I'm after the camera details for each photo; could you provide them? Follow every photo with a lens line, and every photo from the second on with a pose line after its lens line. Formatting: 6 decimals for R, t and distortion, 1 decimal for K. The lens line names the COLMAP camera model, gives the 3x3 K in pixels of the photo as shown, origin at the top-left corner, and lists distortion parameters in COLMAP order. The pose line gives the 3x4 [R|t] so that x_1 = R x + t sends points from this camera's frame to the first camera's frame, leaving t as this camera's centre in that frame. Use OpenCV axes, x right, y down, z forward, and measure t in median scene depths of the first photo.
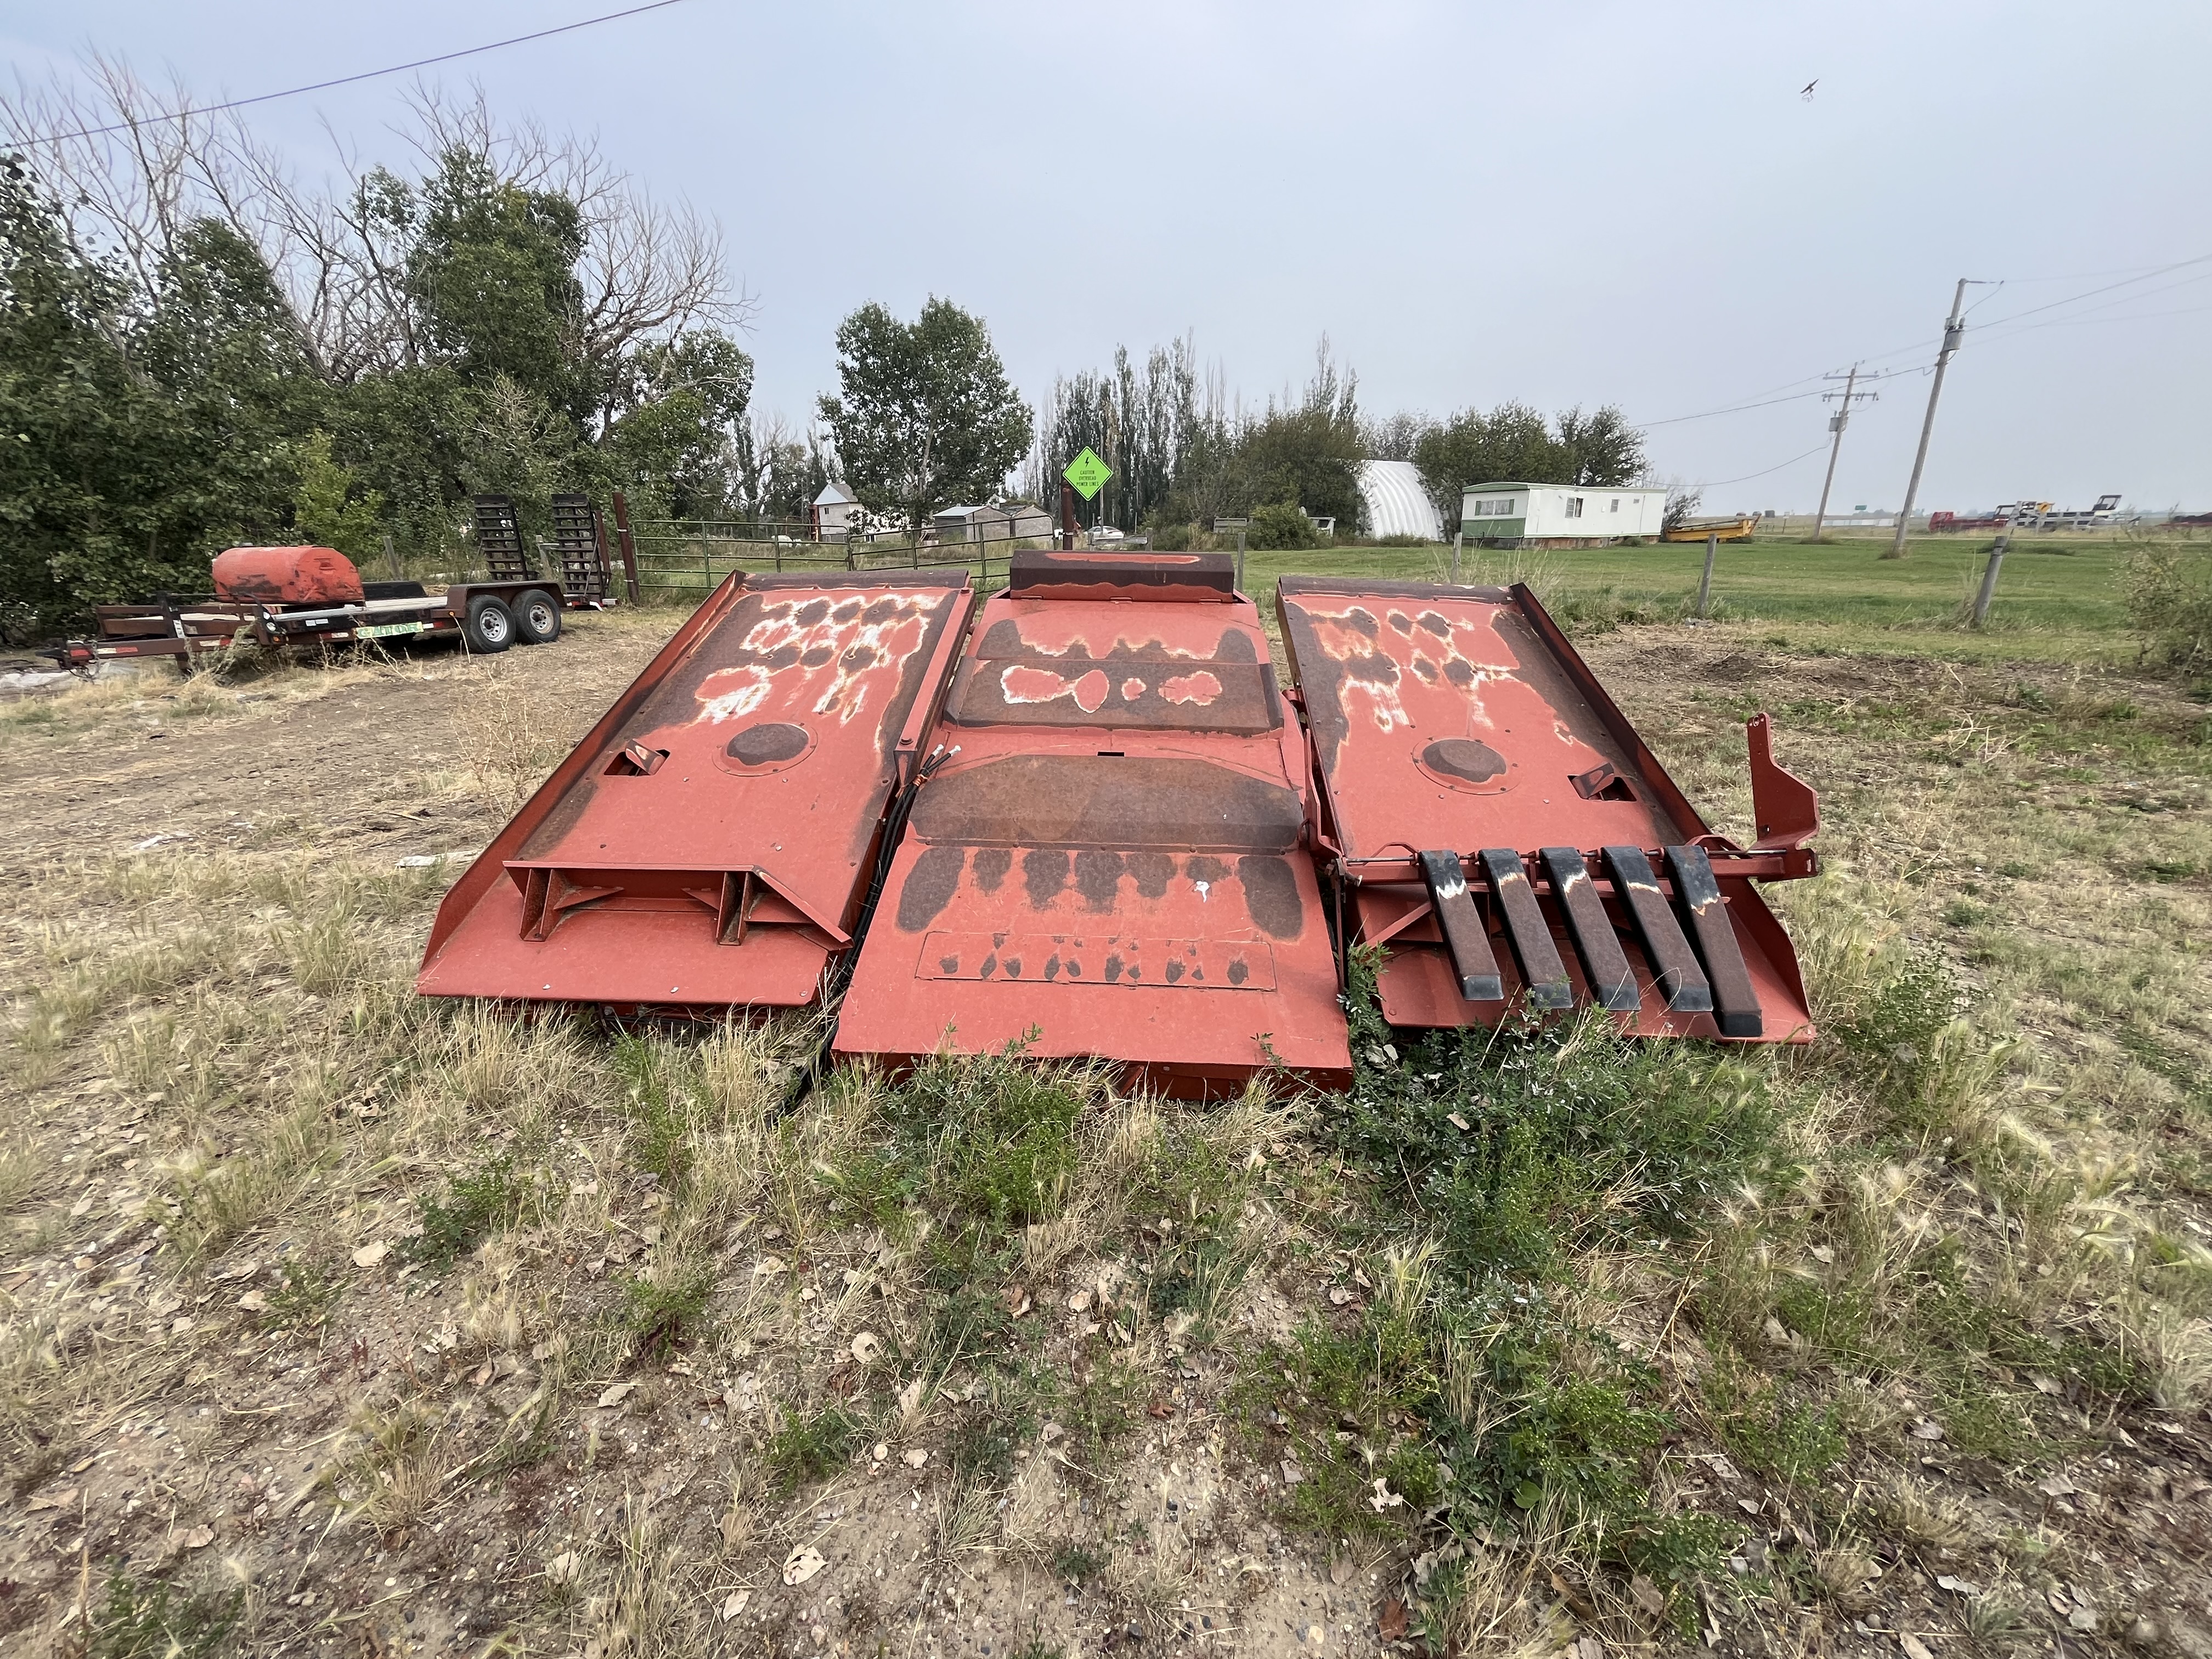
lens RADIAL K [[886.1, 0, 1106.7], [0, 886.1, 838.6], [0, 0, 1]] dist [-0.010132, -0.000048]
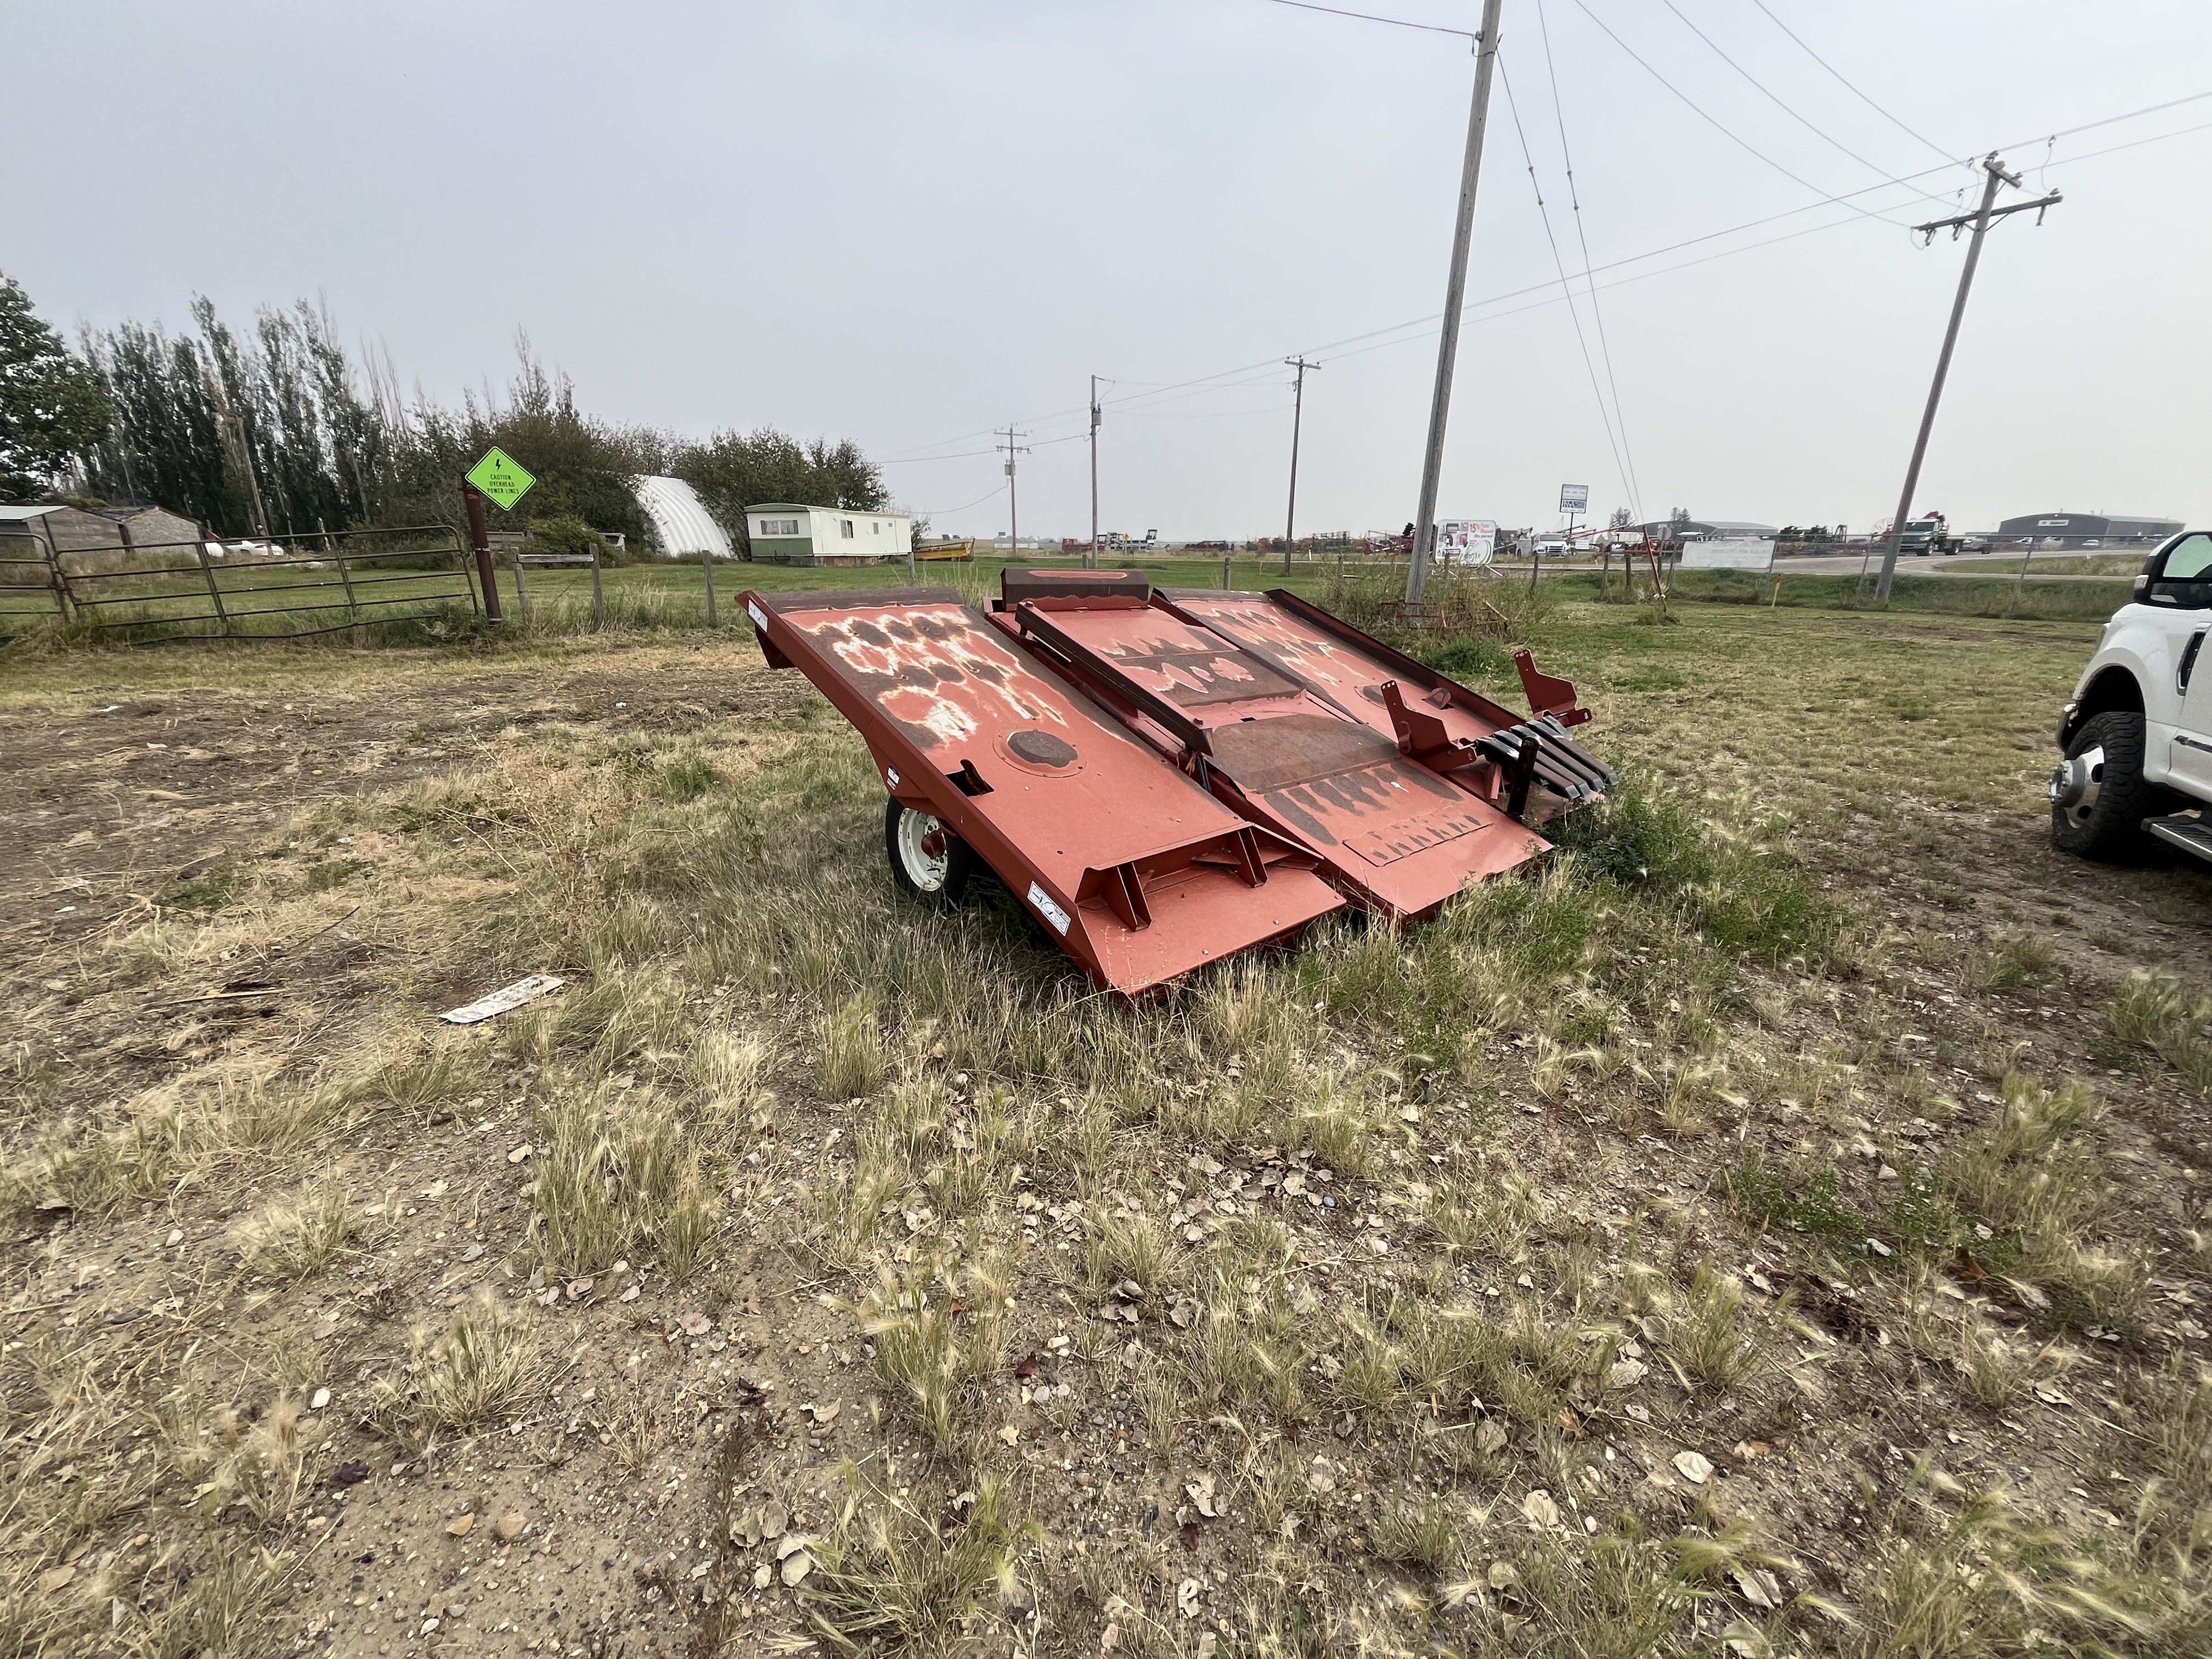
lens RADIAL K [[886.1, 0, 1103.2], [0, 886.1, 830.9], [0, 0, 1]] dist [-0.010132, -0.000048]
pose [[0.708105, -0.200581, 0.677019, -0.069065], [0.218156, 0.974043, 0.060408, -0.003851], [-0.671562, 0.104920, 0.733482, 0.011430]]
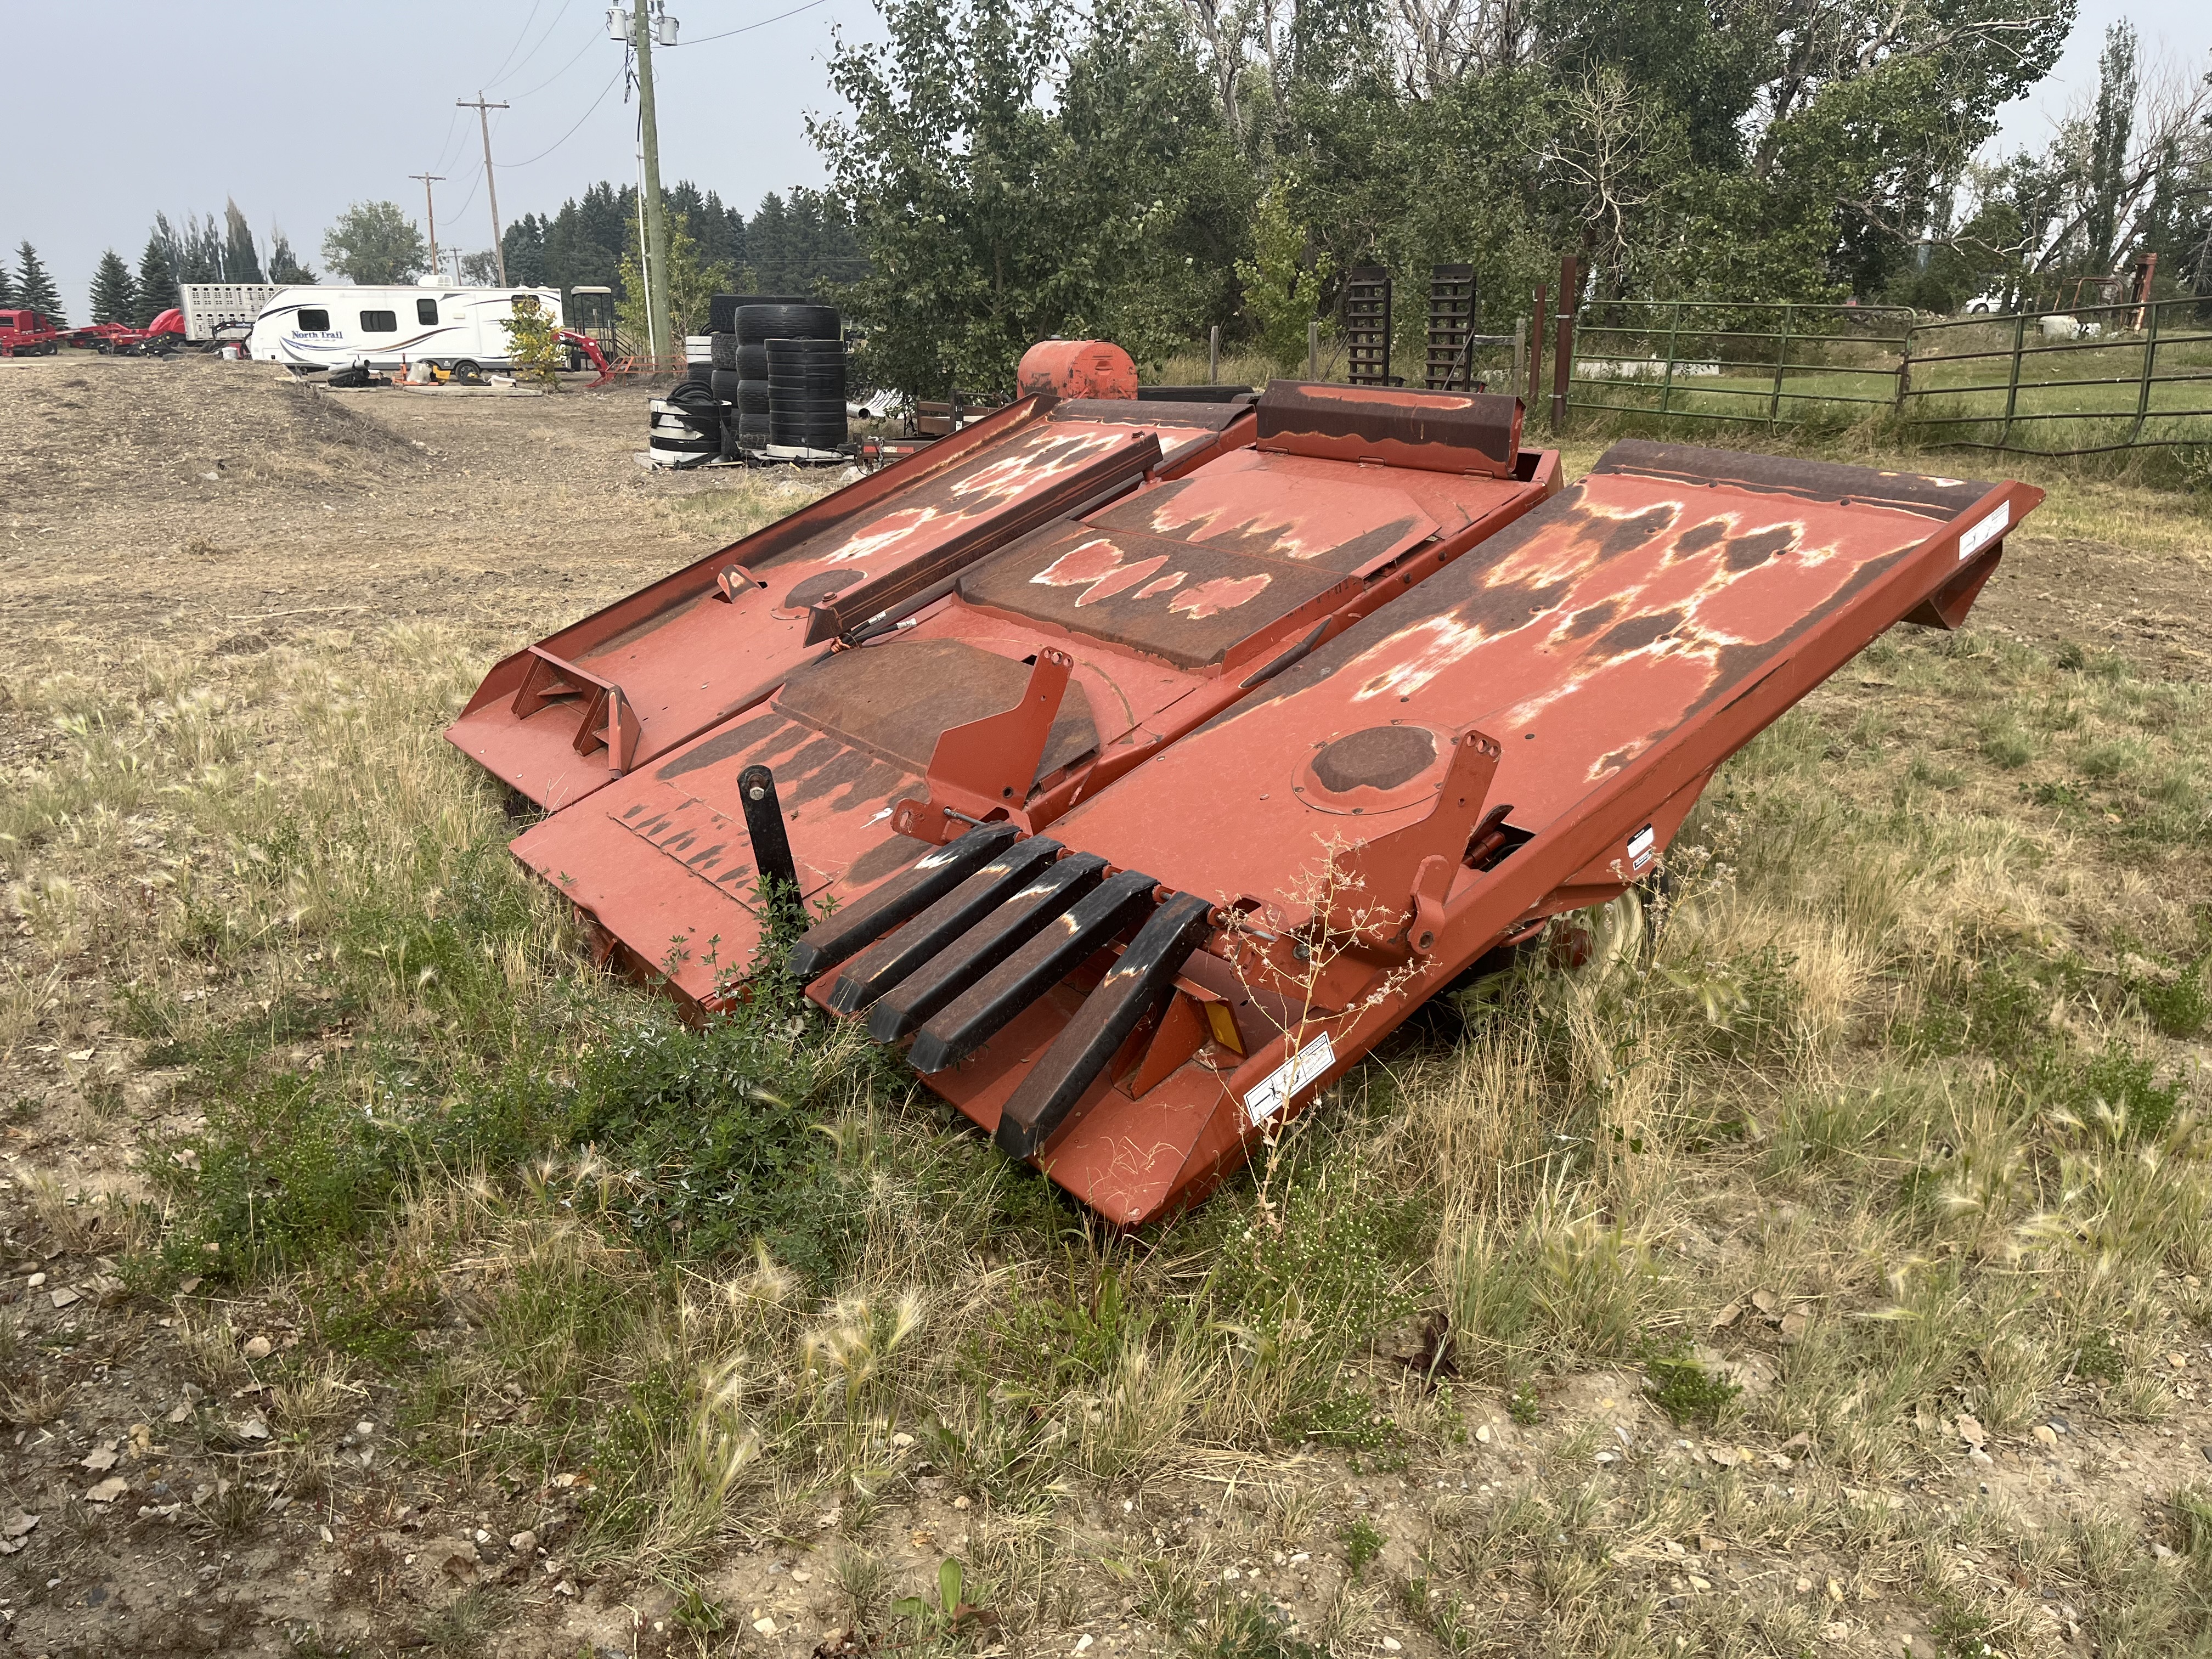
lens RADIAL K [[1687.8, 0, 1107.7], [0, 1687.8, 829.3], [0, 0, 1]] dist [-0.001159, -0.013404]
pose [[0.609863, 0.229782, -0.758464, 0.073980], [-0.254093, 0.963213, 0.087502, -0.006173], [0.750669, 0.139356, 0.645814, 0.009239]]
